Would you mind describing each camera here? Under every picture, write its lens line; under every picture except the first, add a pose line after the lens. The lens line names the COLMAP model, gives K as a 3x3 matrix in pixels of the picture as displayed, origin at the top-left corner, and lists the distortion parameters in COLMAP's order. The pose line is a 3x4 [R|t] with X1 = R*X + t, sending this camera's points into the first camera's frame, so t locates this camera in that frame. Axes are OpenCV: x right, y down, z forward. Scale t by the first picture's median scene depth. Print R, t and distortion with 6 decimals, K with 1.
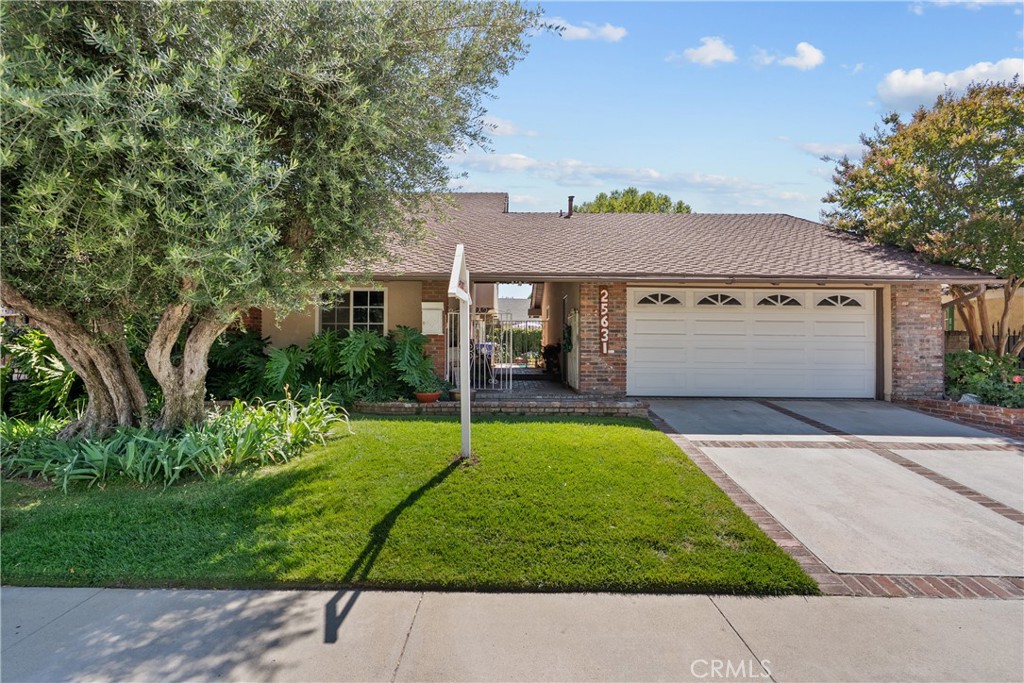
lens RADIAL K [[467.1, 0, 512.0], [0, 467.1, 341.5], [0, 0, 1]] dist [-0.001264, -0.000201]
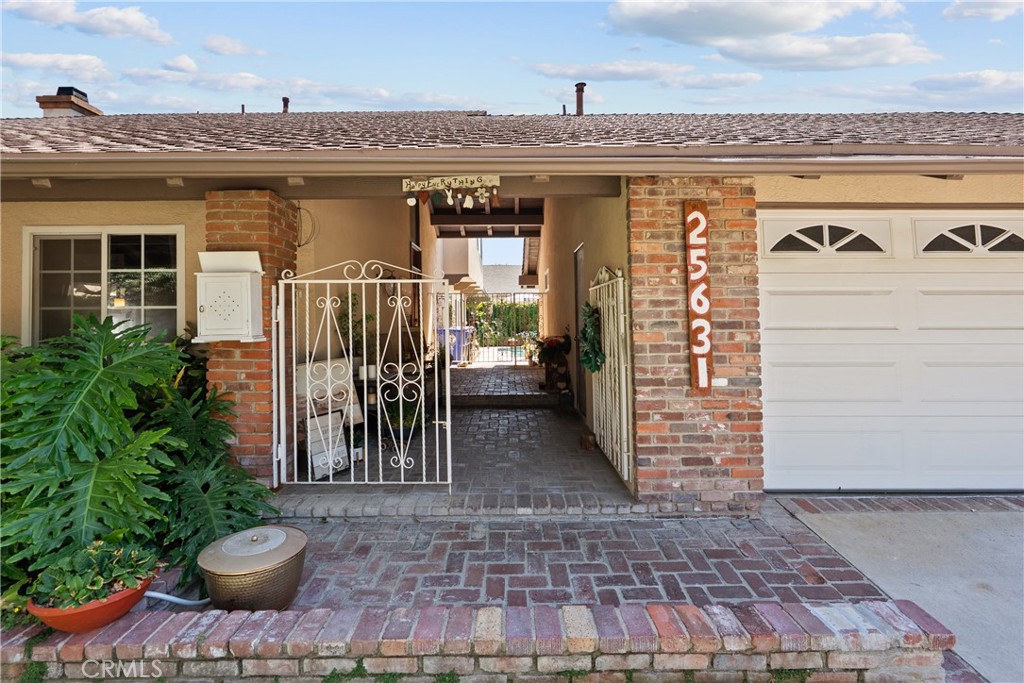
lens RADIAL K [[488.8, 0, 536.6], [0, 488.8, 326.5], [0, 0, 1]] dist [0.000535, -0.000138]
pose [[0.998486, -0.018942, 0.051640, 0.051478], [0.017421, 0.999406, 0.029730, -0.035177], [-0.052173, -0.028786, 0.998223, 0.628662]]
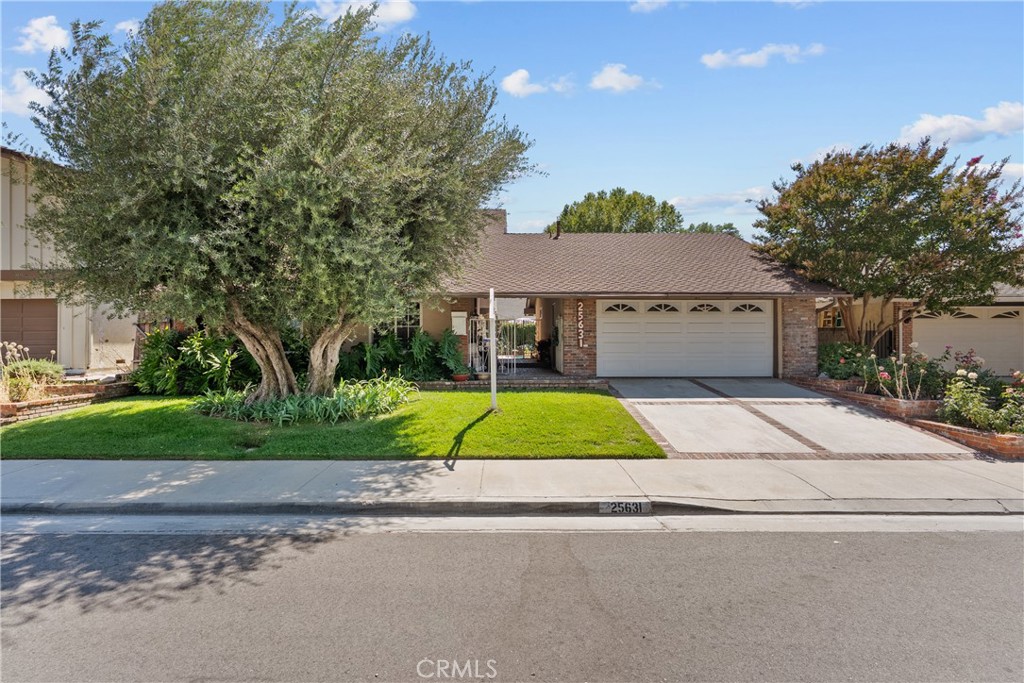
lens RADIAL K [[467.1, 0, 512.0], [0, 467.1, 341.5], [0, 0, 1]] dist [-0.001264, -0.000201]
pose [[0.999849, -0.009941, 0.014274, -0.031937], [0.009690, 0.999799, 0.017528, -0.018218], [-0.014446, -0.017387, 0.999744, -0.419647]]
